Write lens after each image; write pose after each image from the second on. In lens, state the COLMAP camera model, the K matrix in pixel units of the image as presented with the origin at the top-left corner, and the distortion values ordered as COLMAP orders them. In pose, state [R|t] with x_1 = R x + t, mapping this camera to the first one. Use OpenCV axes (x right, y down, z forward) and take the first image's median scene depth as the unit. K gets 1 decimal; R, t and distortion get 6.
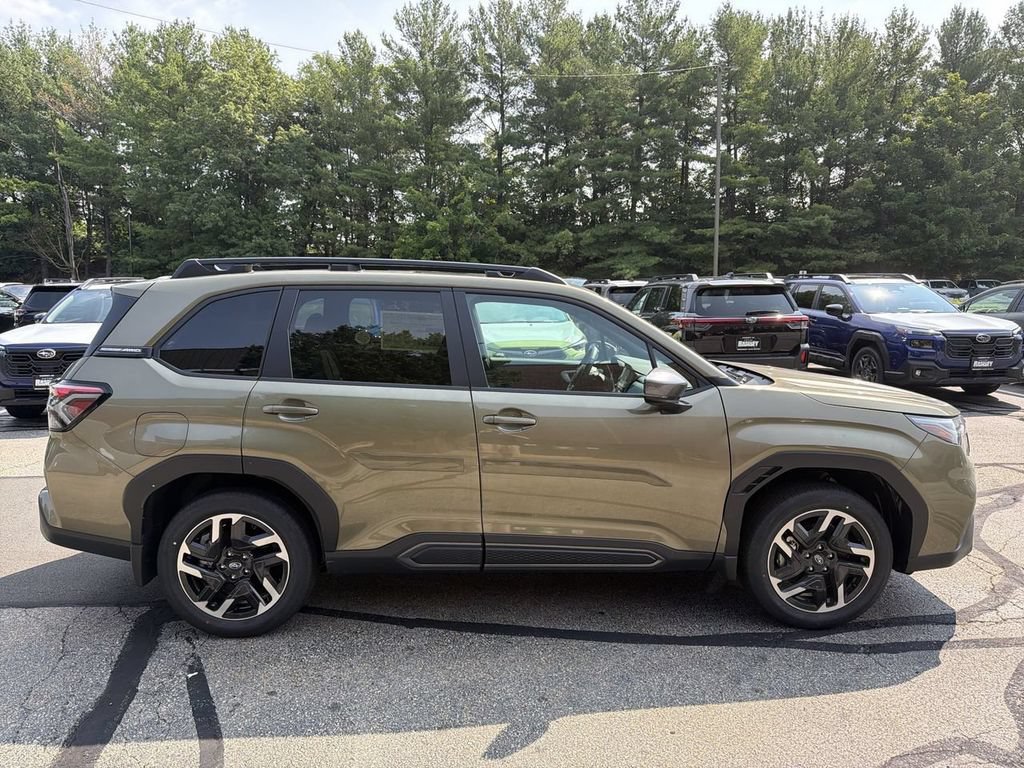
lens RADIAL K [[718.5, 0, 521.1], [0, 718.5, 391.3], [0, 0, 1]] dist [0.015975, -0.032166]
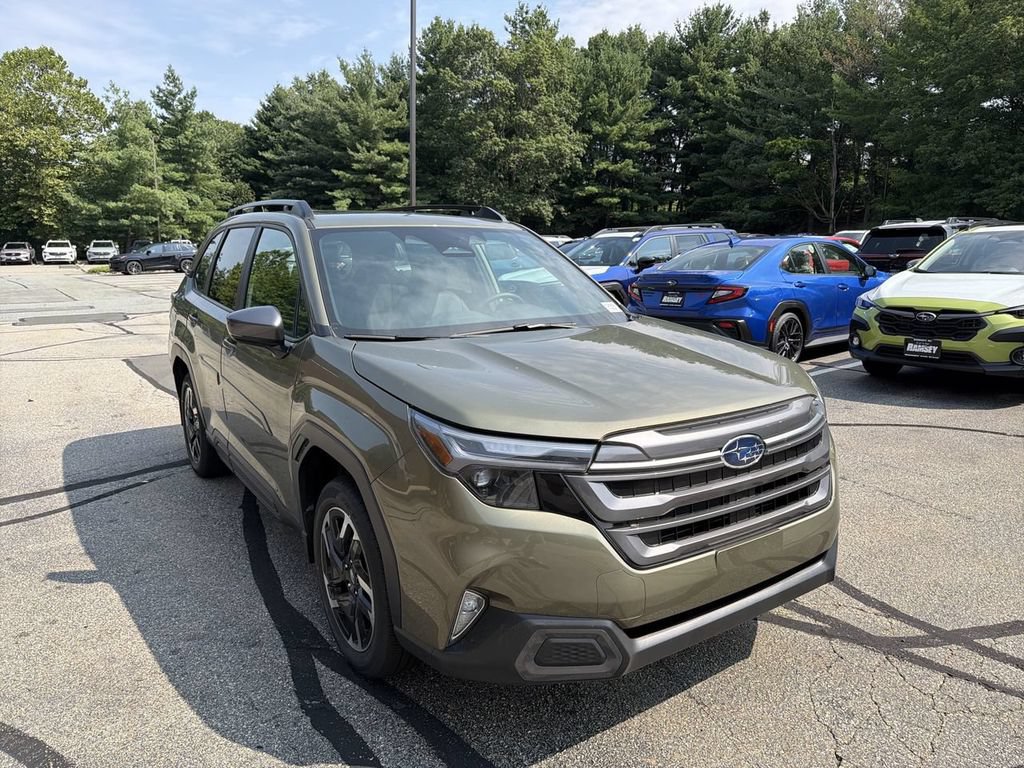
lens RADIAL K [[718.5, 0, 529.3], [0, 718.5, 404.7], [0, 0, 1]] dist [0.015975, -0.032166]
pose [[0.530633, 0.174439, -0.829458, 0.123177], [-0.101639, 0.984628, 0.142050, -0.008923], [0.841486, 0.008929, 0.540205, 0.081445]]
